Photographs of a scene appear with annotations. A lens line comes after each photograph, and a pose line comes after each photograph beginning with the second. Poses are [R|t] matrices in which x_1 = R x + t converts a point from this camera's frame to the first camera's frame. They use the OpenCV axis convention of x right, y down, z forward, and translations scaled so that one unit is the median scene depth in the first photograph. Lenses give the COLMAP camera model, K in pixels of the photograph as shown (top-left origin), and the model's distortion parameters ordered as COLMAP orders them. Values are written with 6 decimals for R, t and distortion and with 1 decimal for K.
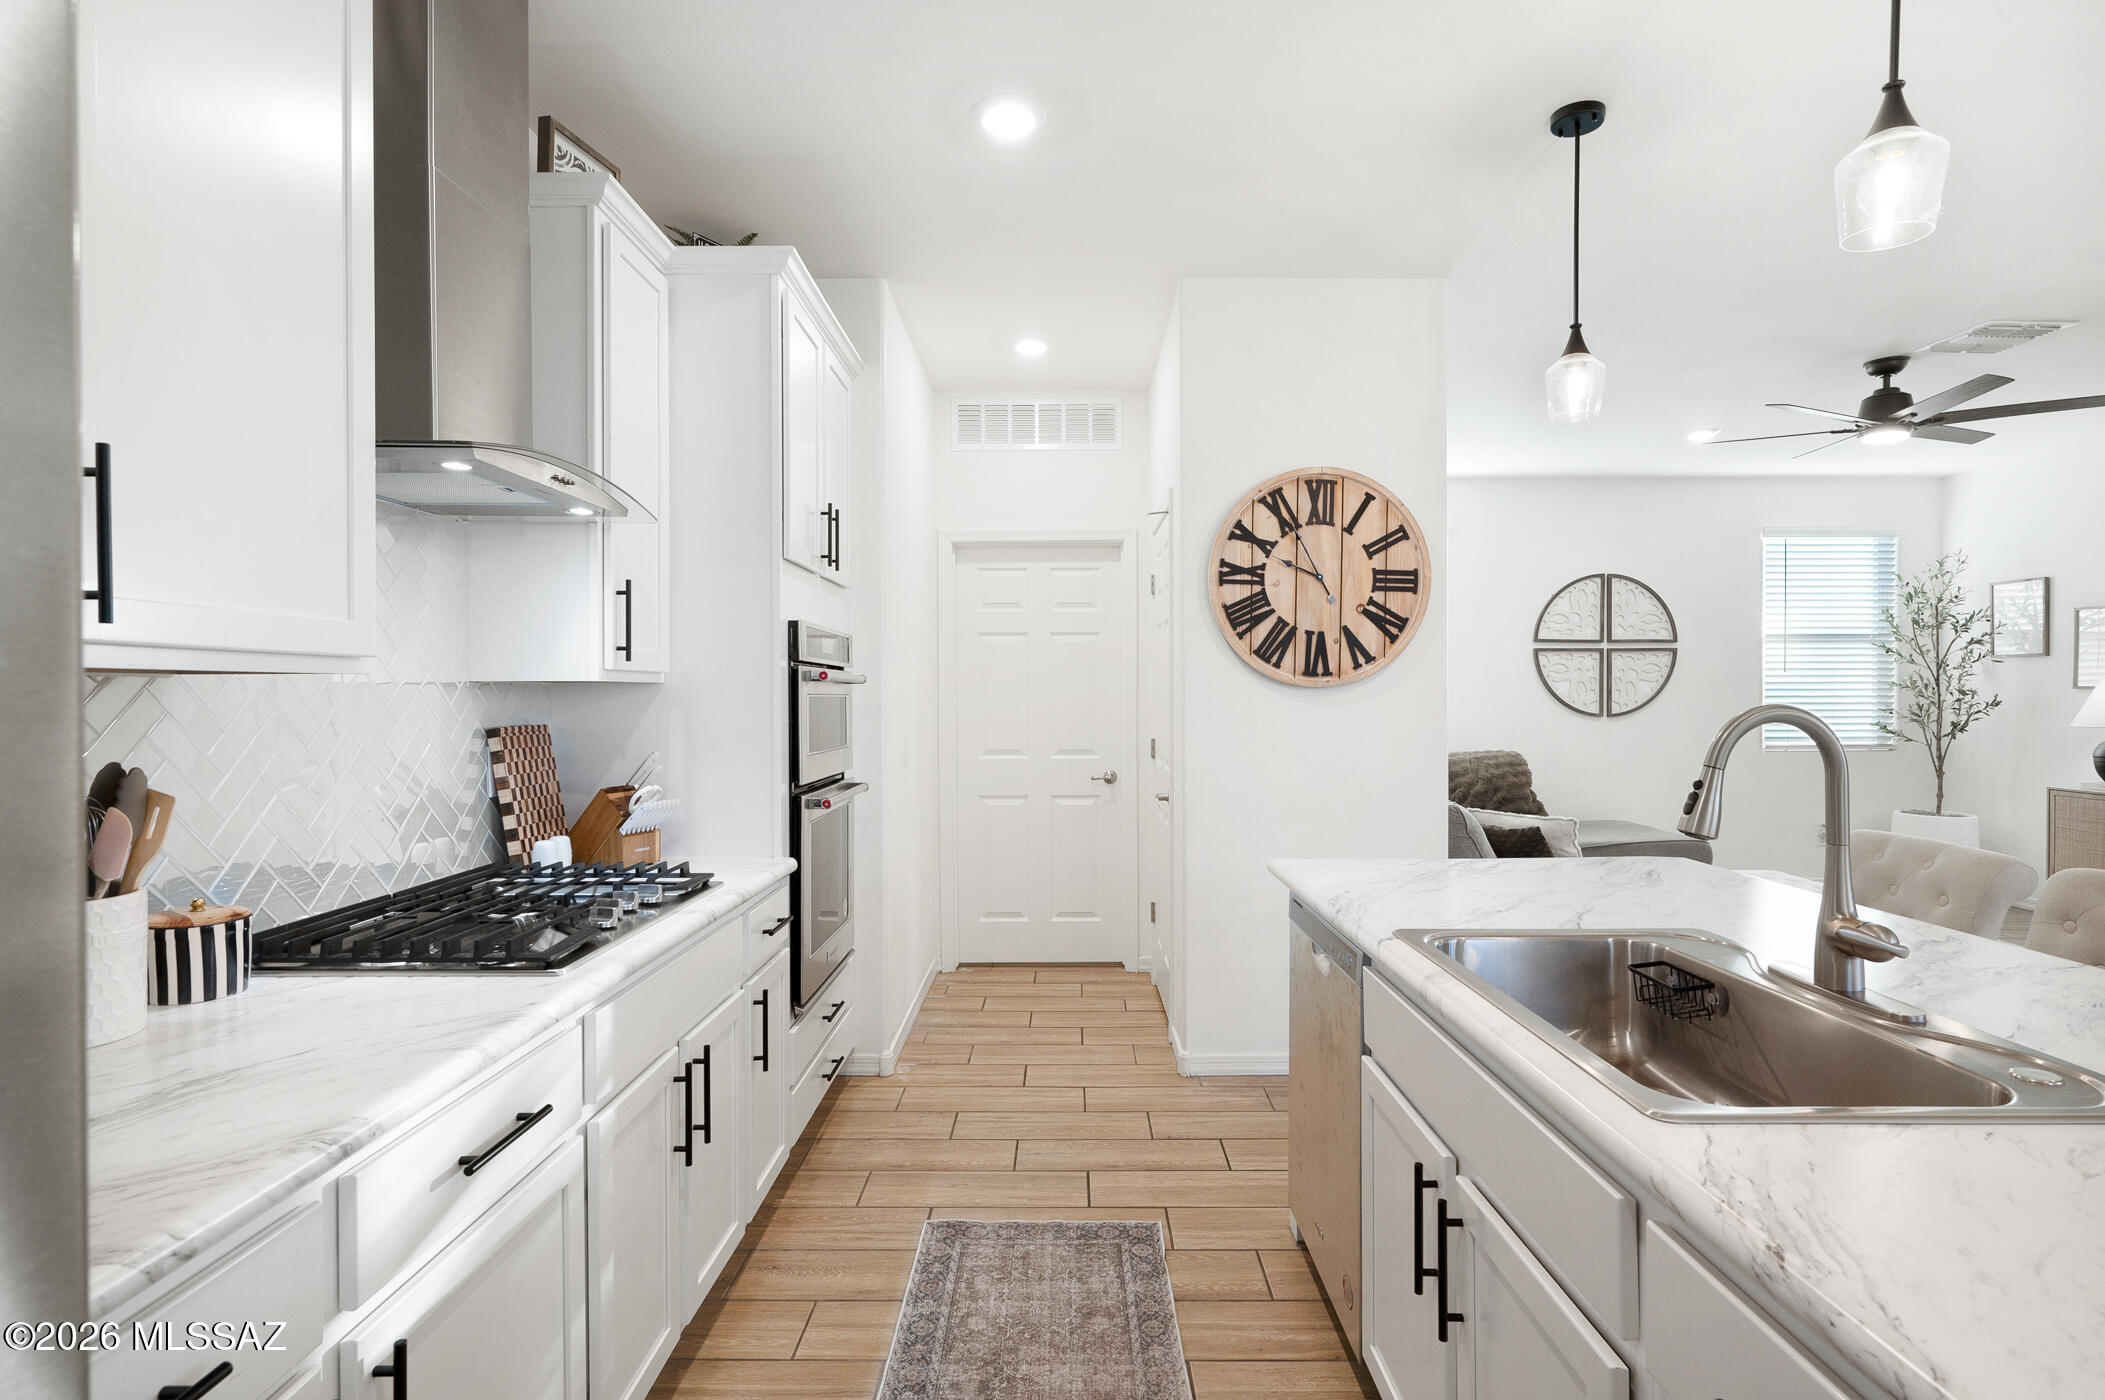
lens RADIAL K [[1043.0, 0, 1064.6], [0, 1043.0, 695.2], [0, 0, 1]] dist [-0.001535, 0.001398]
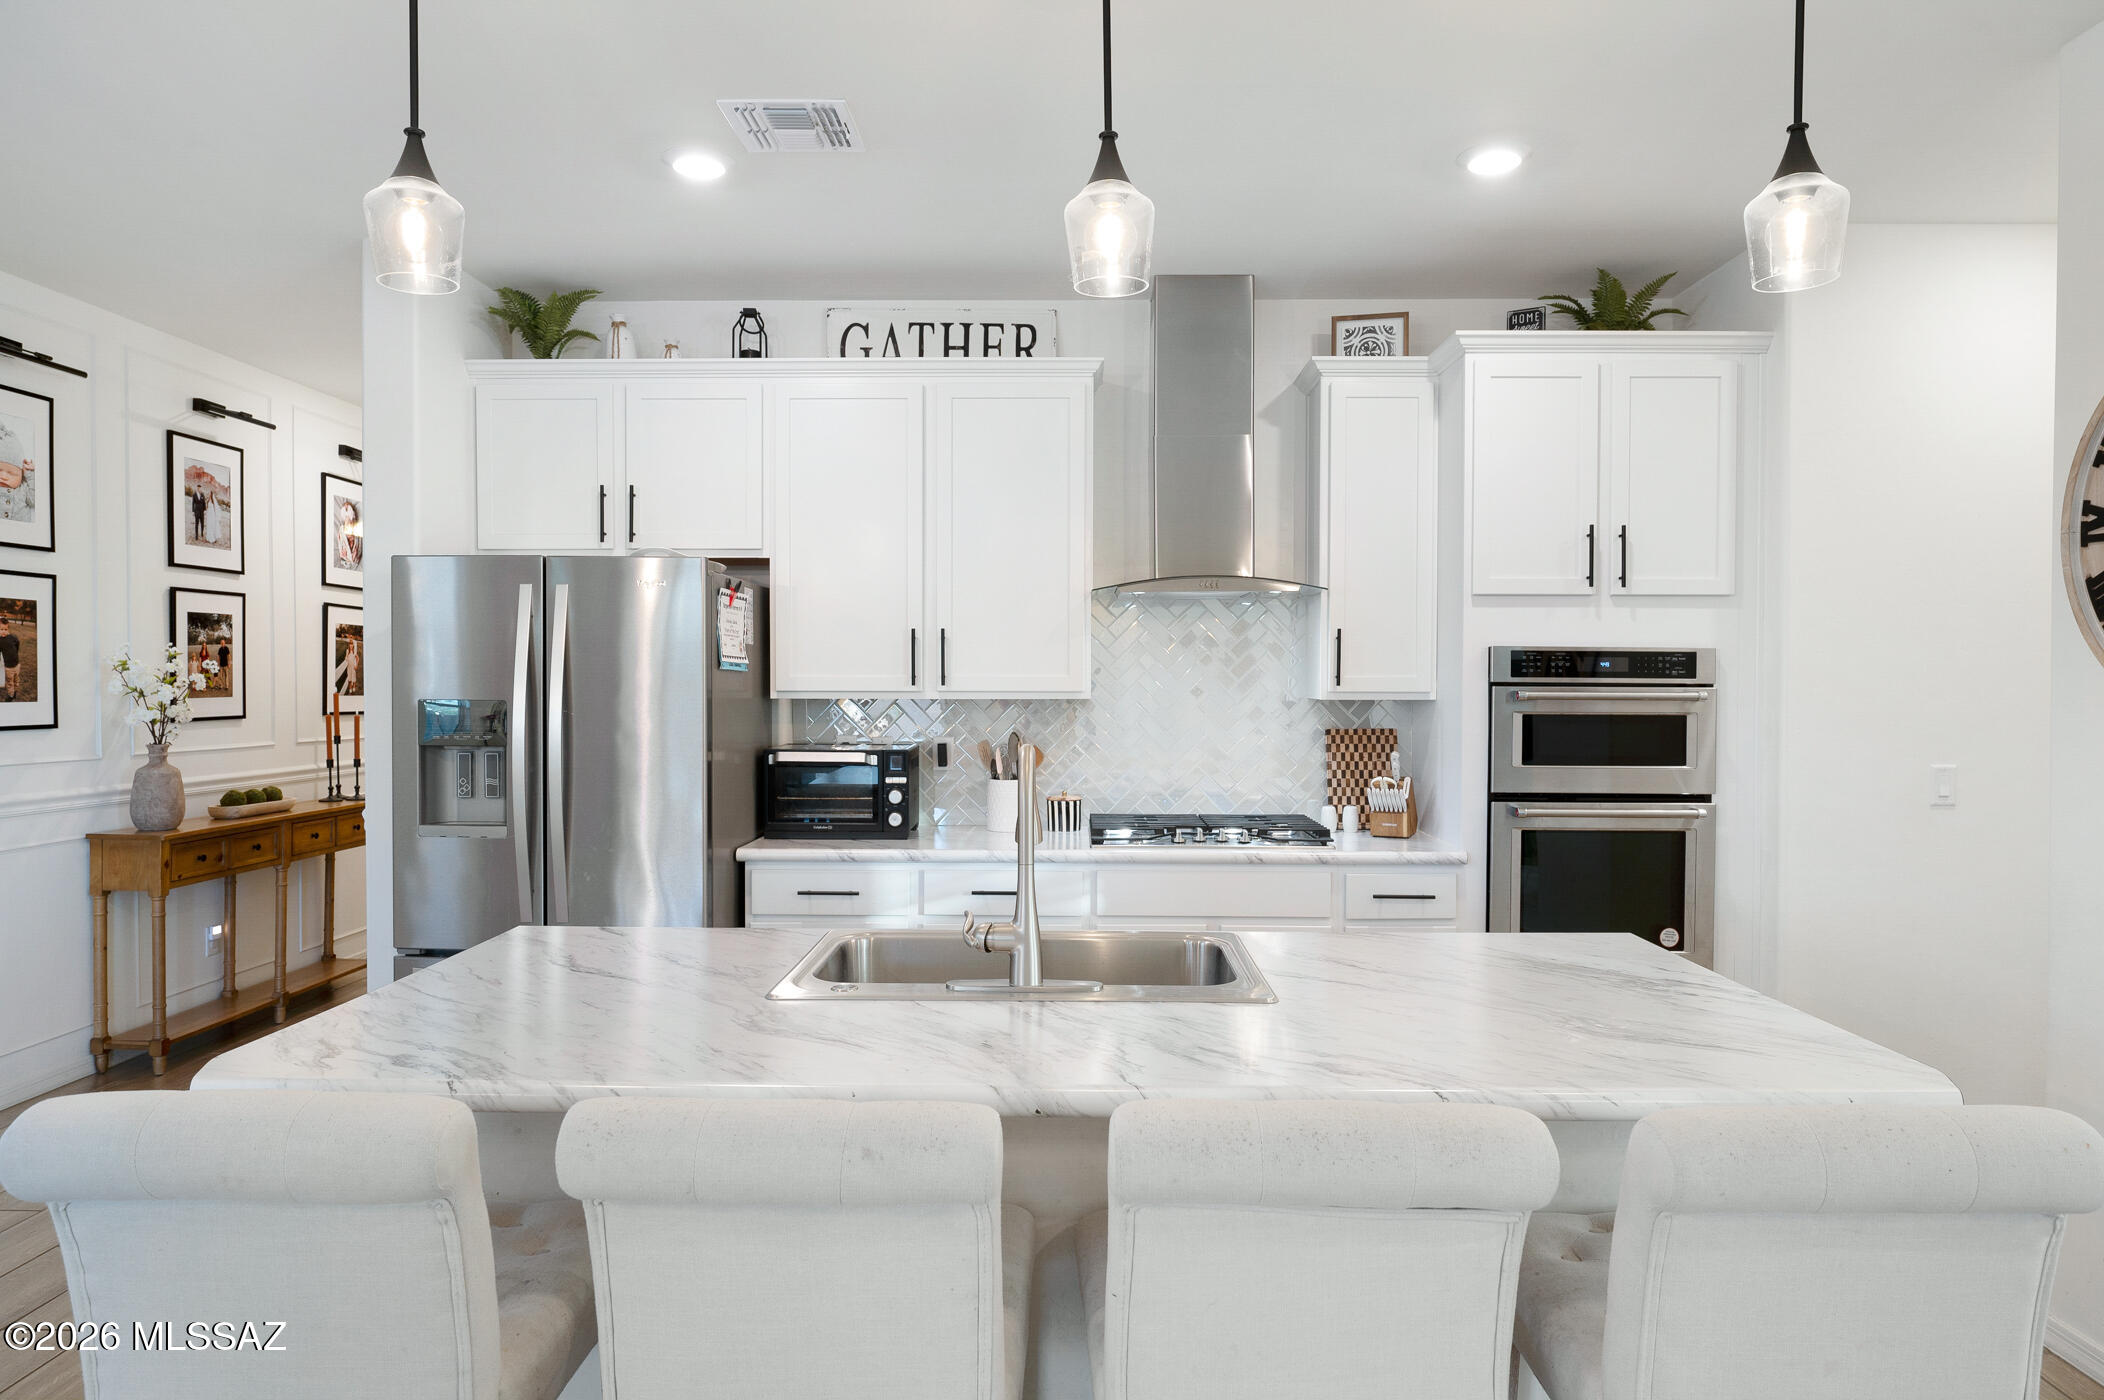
lens RADIAL K [[1274.8, 0, 1064.4], [0, 1274.8, 693.4], [0, 0, 1]] dist [-0.001237, -0.000060]
pose [[-0.011591, 0.012933, -0.999849, 0.882418], [-0.003067, 0.999911, 0.012969, -0.029231], [0.999928, 0.003217, -0.011550, 0.429539]]
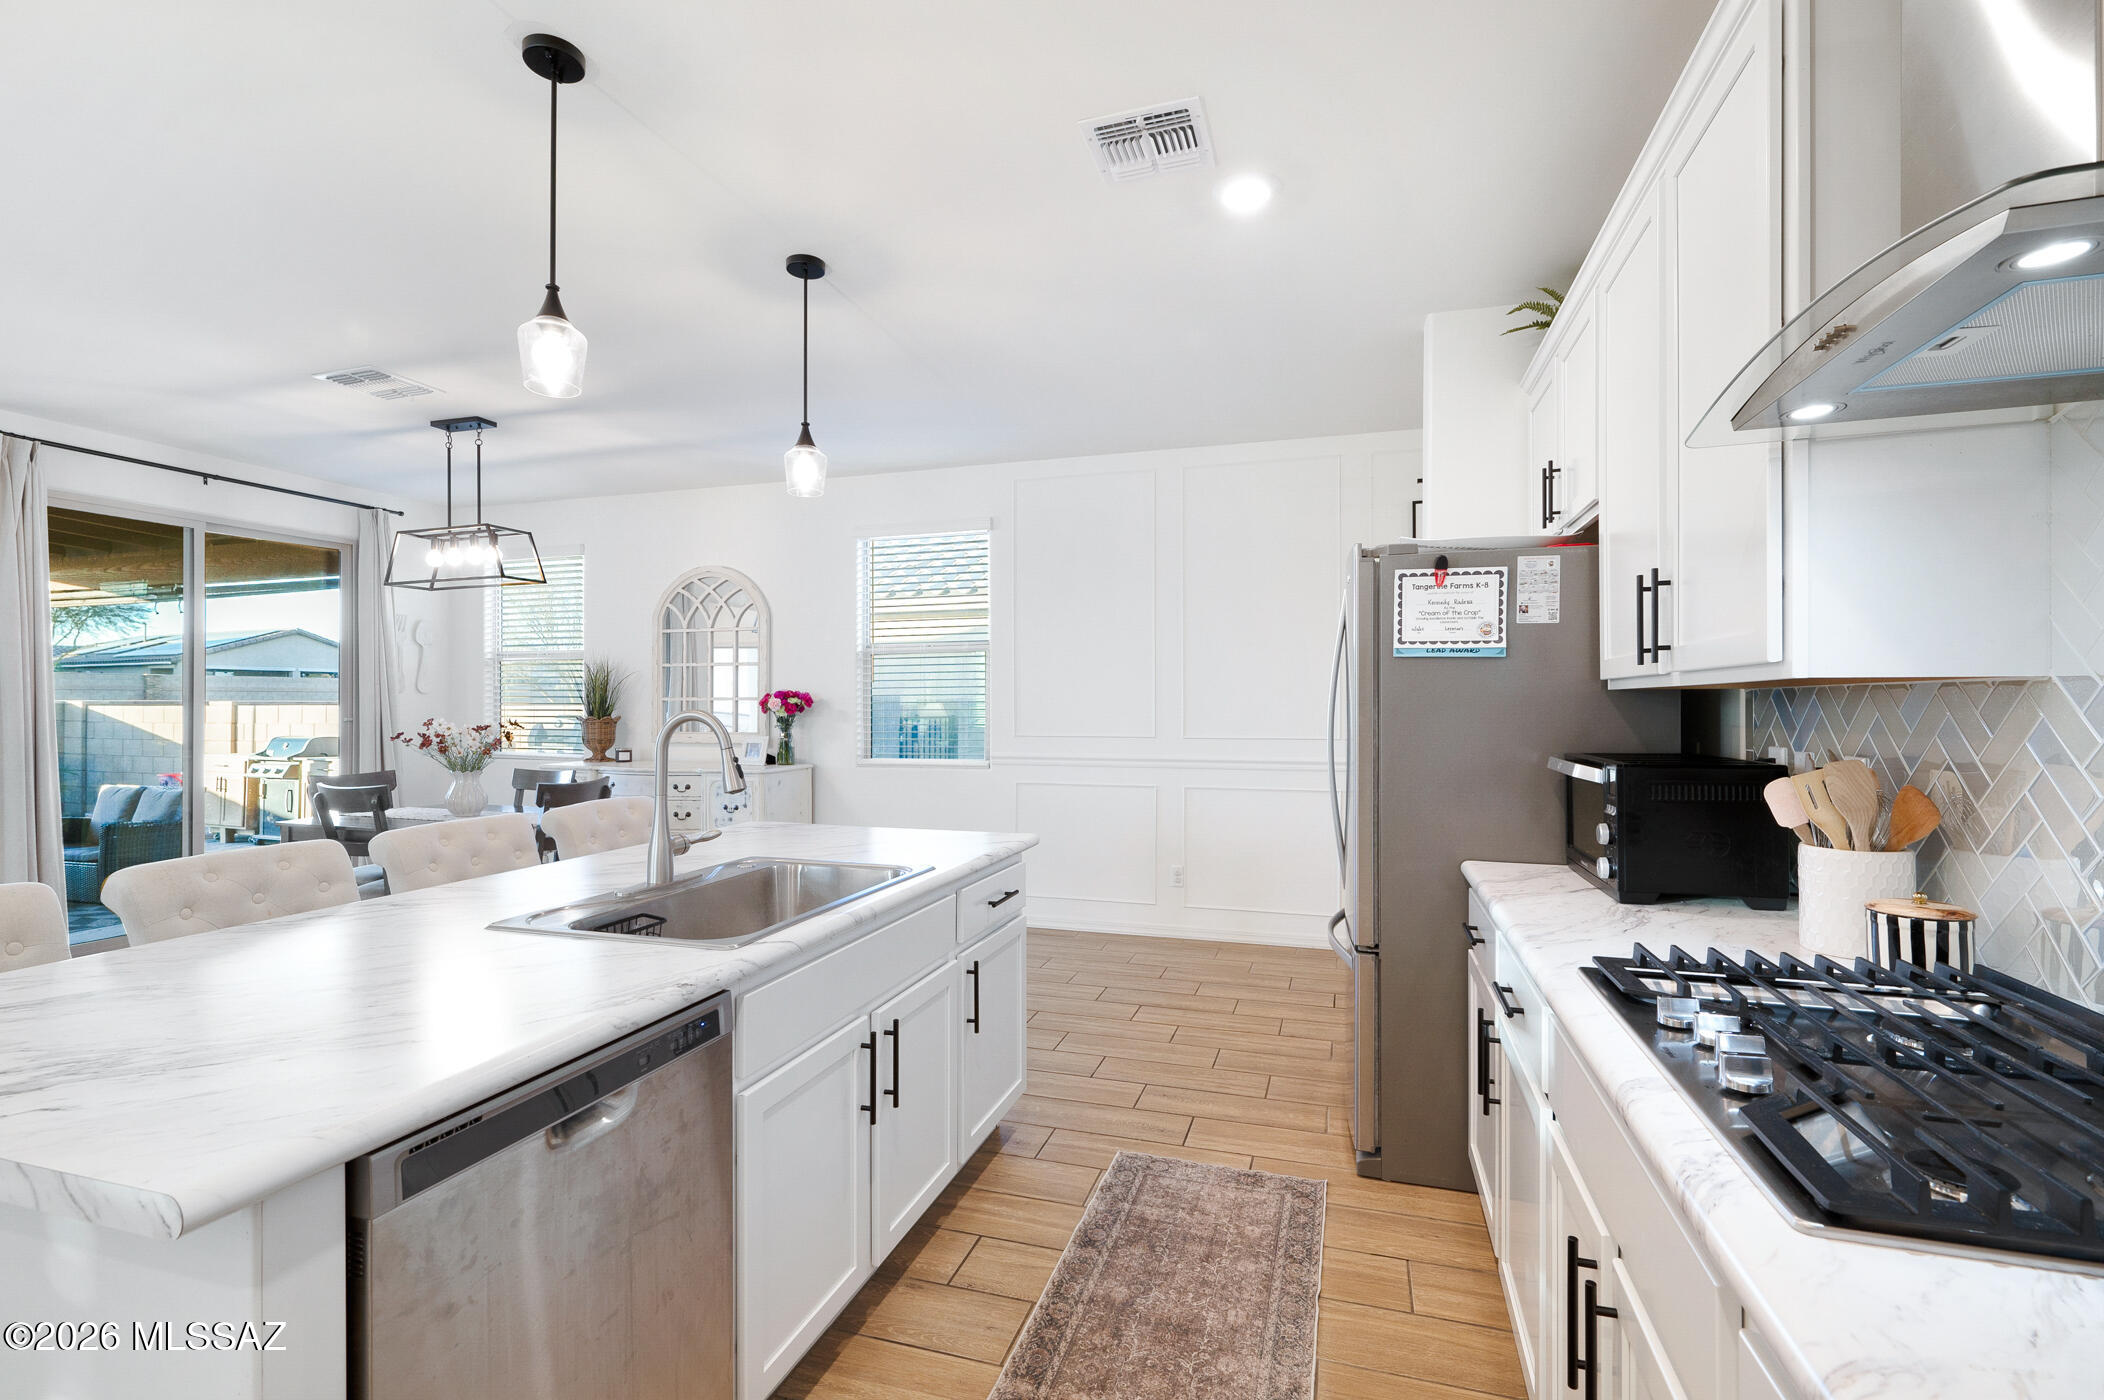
lens RADIAL K [[935.7, 0, 1052.9], [0, 935.7, 701.1], [0, 0, 1]] dist [0.000272, 0.000255]
pose [[-0.953395, 0.002566, 0.301713, -0.116201], [0.001728, 0.999994, -0.003043, 0.001140], [-0.301719, -0.002379, -0.953394, 0.895664]]
